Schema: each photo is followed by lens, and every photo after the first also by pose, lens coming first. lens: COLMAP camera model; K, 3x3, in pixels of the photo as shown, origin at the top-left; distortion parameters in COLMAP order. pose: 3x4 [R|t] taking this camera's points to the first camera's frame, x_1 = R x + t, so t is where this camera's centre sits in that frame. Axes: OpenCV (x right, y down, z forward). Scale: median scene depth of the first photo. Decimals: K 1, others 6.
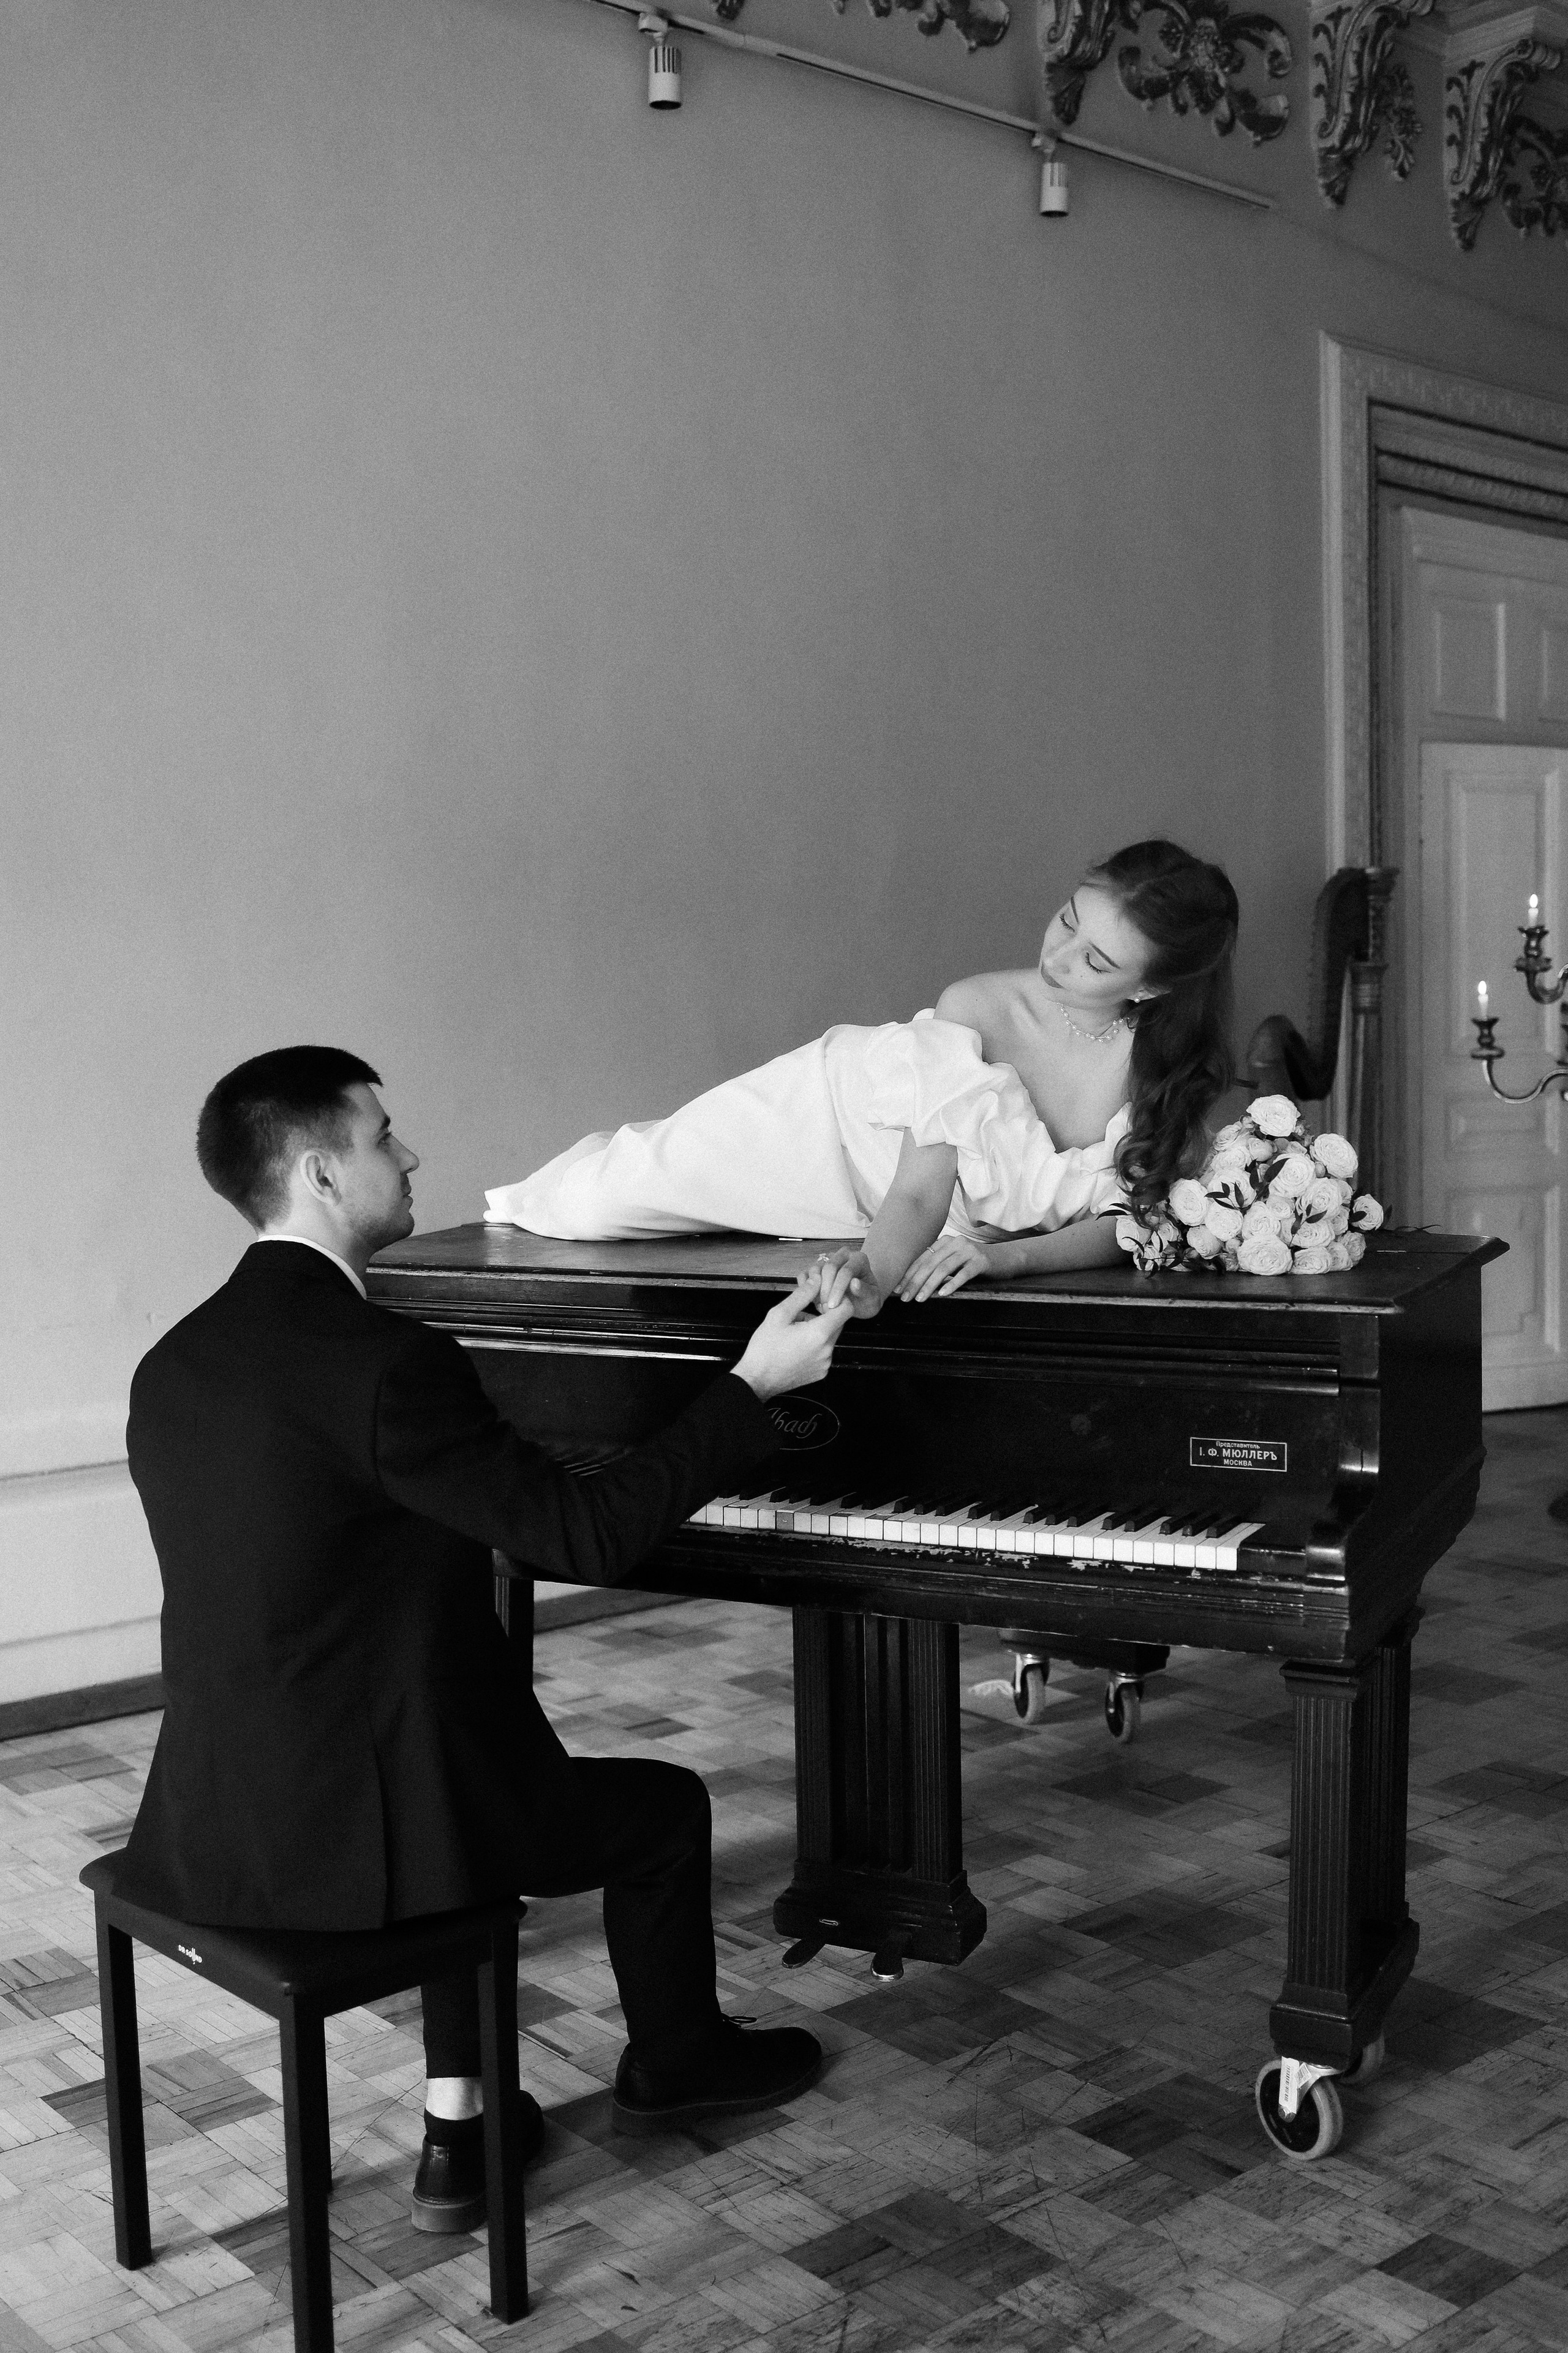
lens RADIAL K [[2585.8, 0, 786.8], [0, 2585.8, 1157.7], [0, 0, 1]] dist [-0.113235, 0.133412]
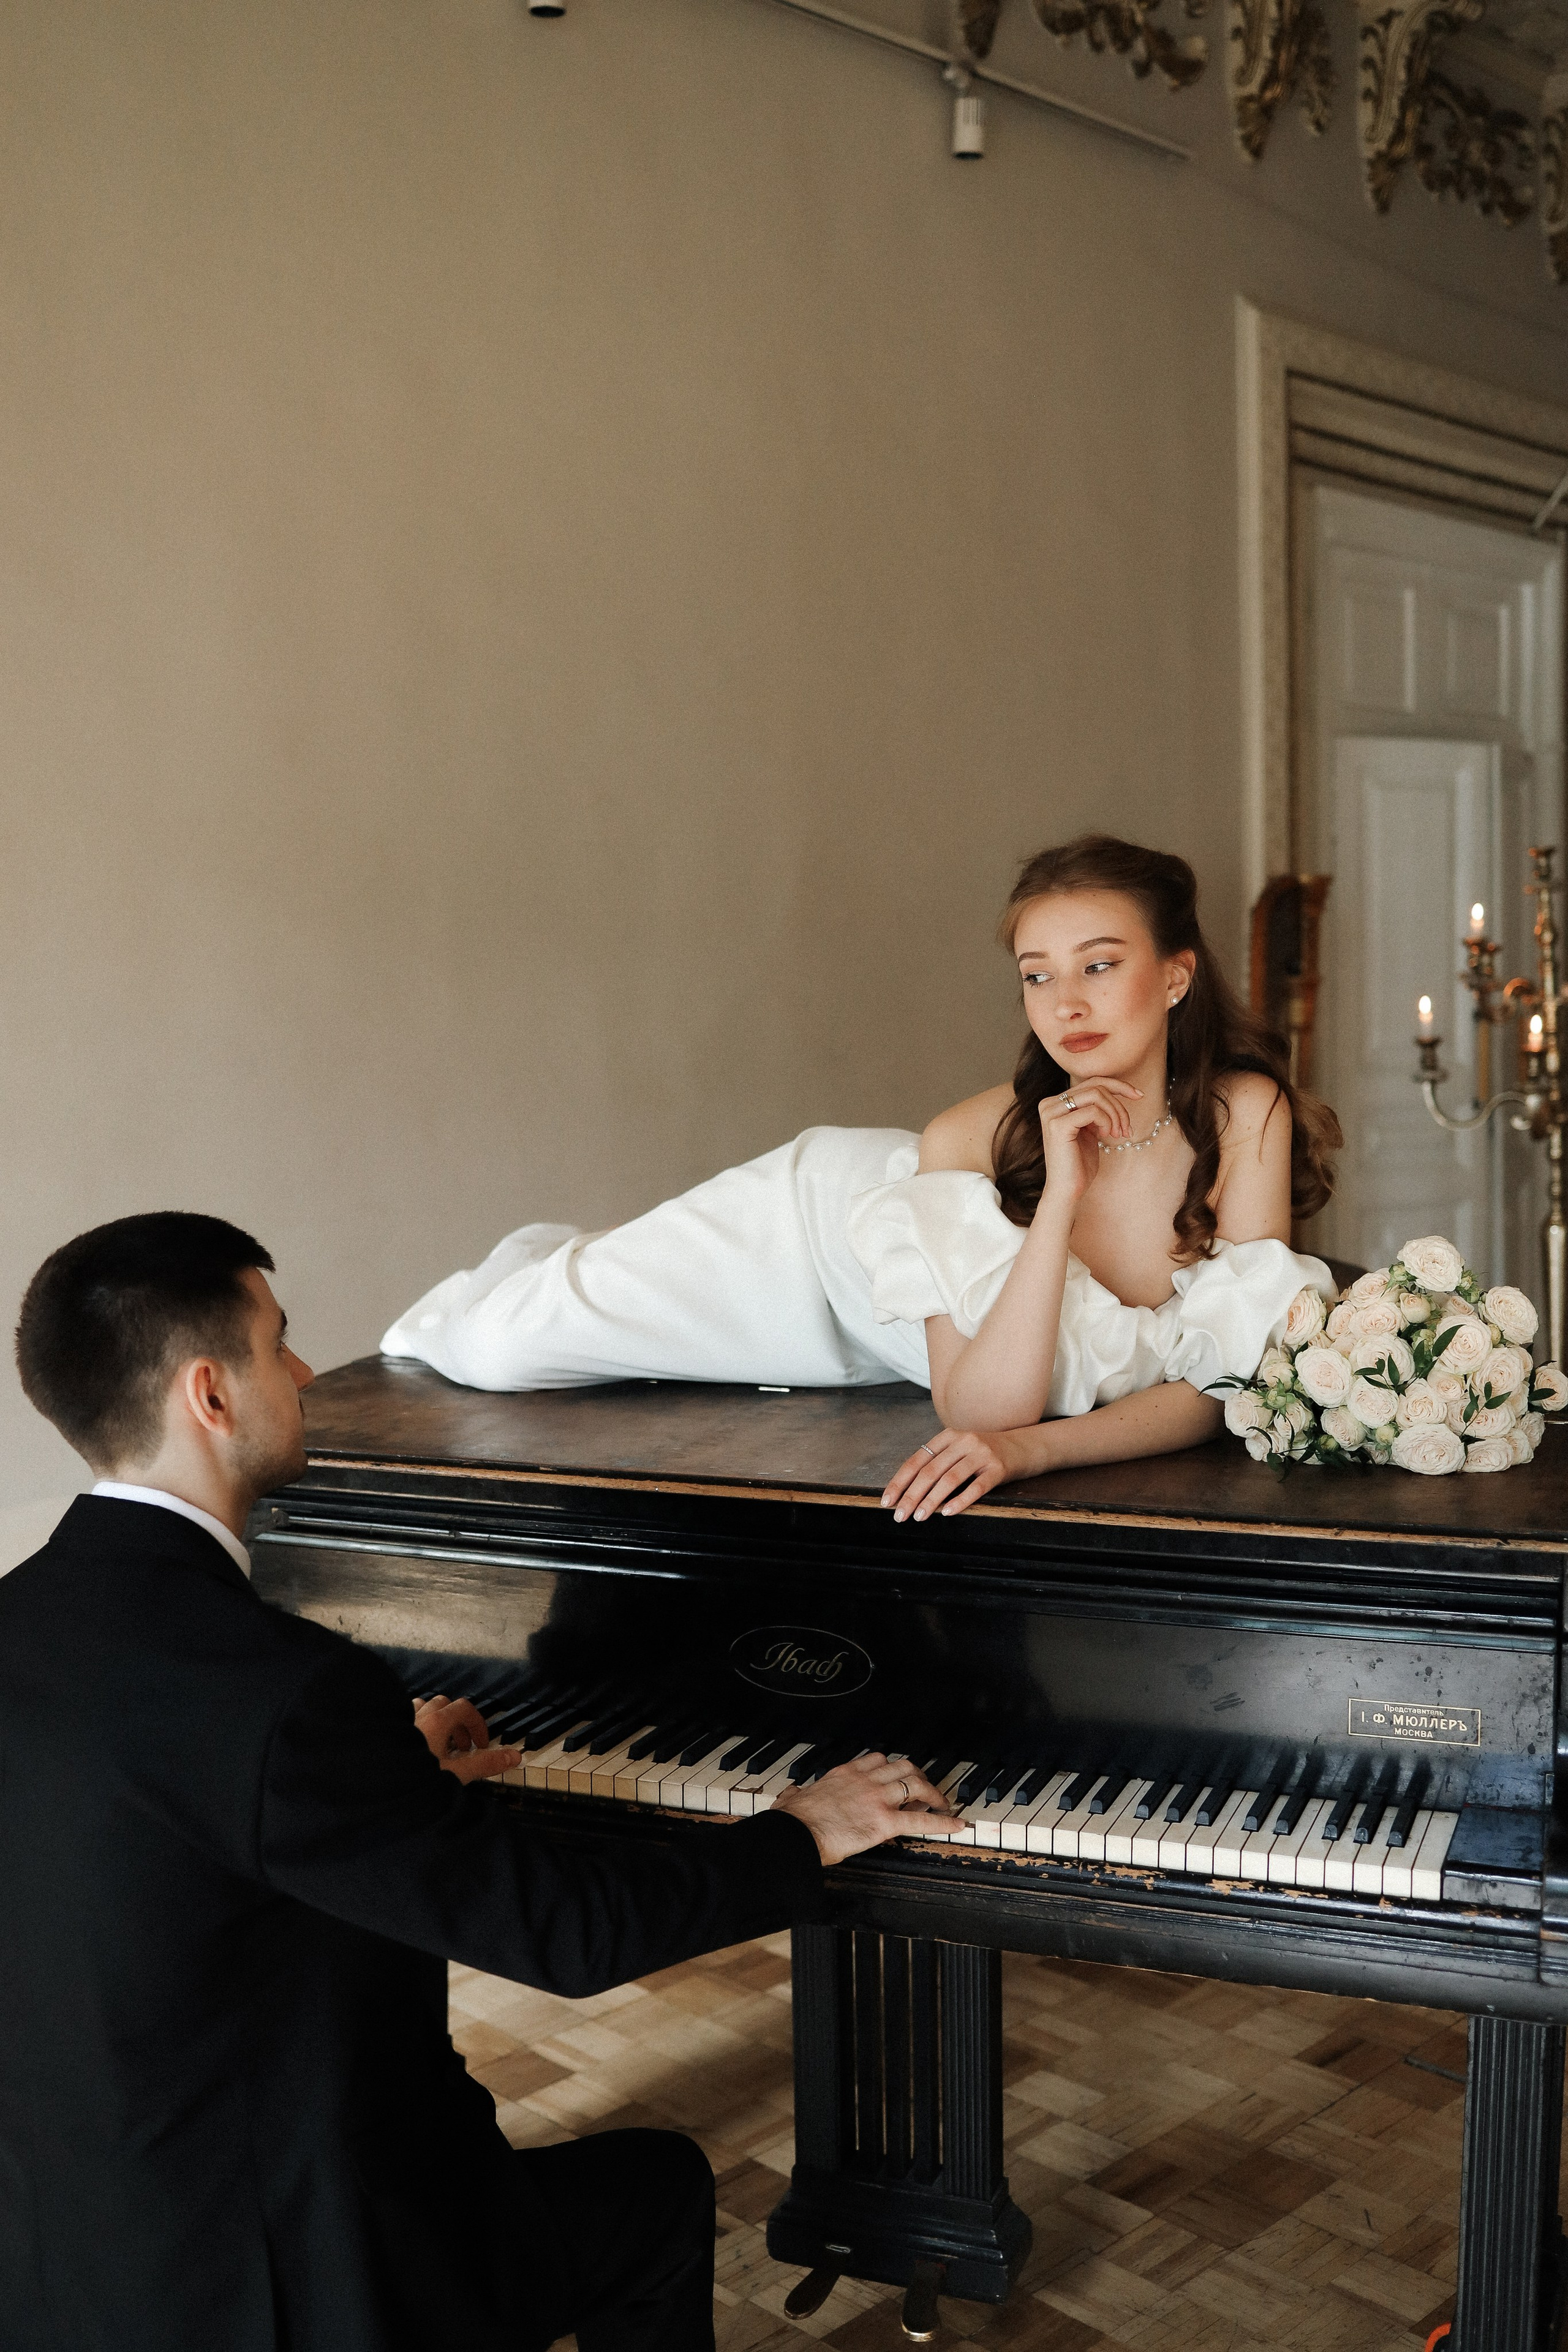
lens RADIAL K [[2448.6, 0, 784.0], [0, 2448.6, 1176.0], [0, 0, 1]] dist [-0.098145, 0.092880]
pose [[0.997021, -0.009237, 0.076575, -0.028117], [0.007105, 0.999581, 0.028070, -0.029729], [-0.076802, -0.027443, 0.996669, 0.131671]]
